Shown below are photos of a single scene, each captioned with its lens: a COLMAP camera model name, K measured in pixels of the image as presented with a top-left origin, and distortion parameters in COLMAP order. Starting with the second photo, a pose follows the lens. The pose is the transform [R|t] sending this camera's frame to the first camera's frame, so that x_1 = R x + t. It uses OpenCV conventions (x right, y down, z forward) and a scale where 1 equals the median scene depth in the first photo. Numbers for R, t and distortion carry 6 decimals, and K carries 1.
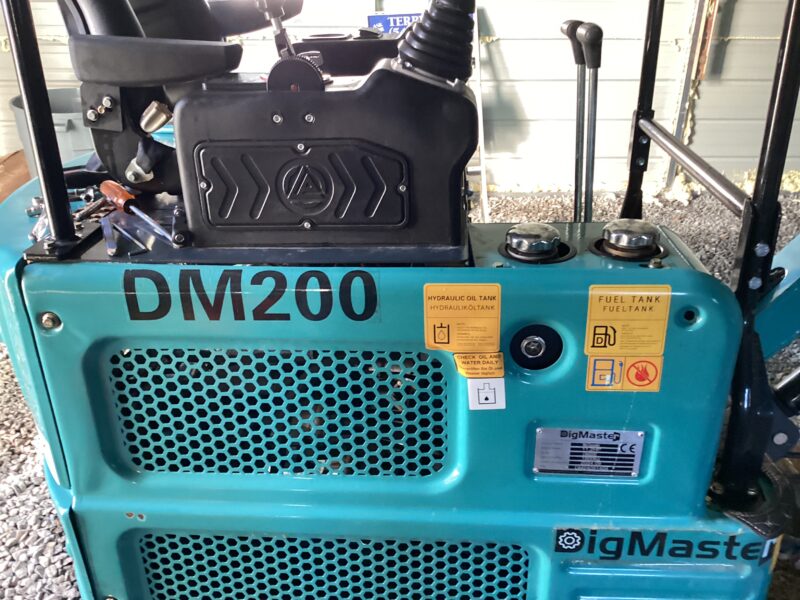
lens RADIAL K [[716.2, 0, 400.0], [0, 716.2, 300.0], [0, 0, 1]] dist [0.088944, -0.151647]
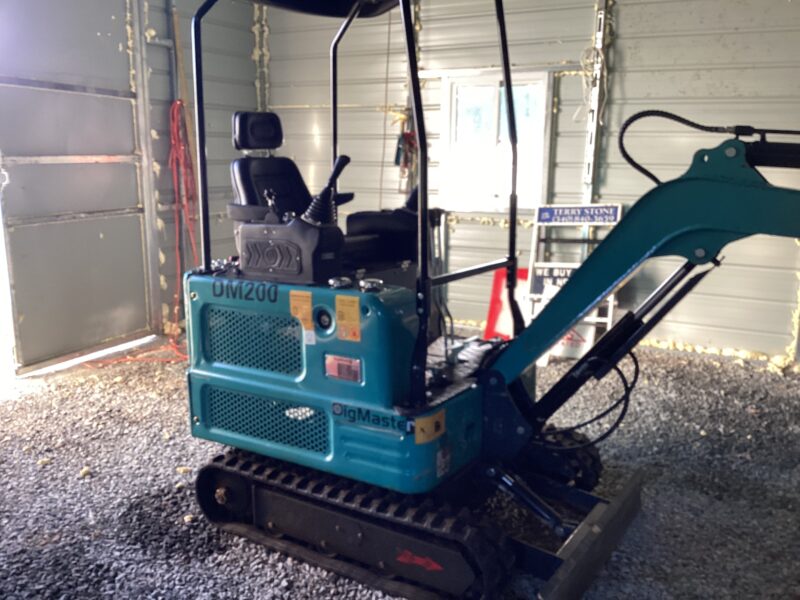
lens RADIAL K [[716.2, 0, 400.0], [0, 716.2, 300.0], [0, 0, 1]] dist [0.088944, -0.151647]
pose [[0.875854, 0.095410, -0.473051, 1.606444], [-0.208233, 0.959025, -0.192118, 0.428191], [0.435338, 0.266773, 0.859833, -1.109923]]
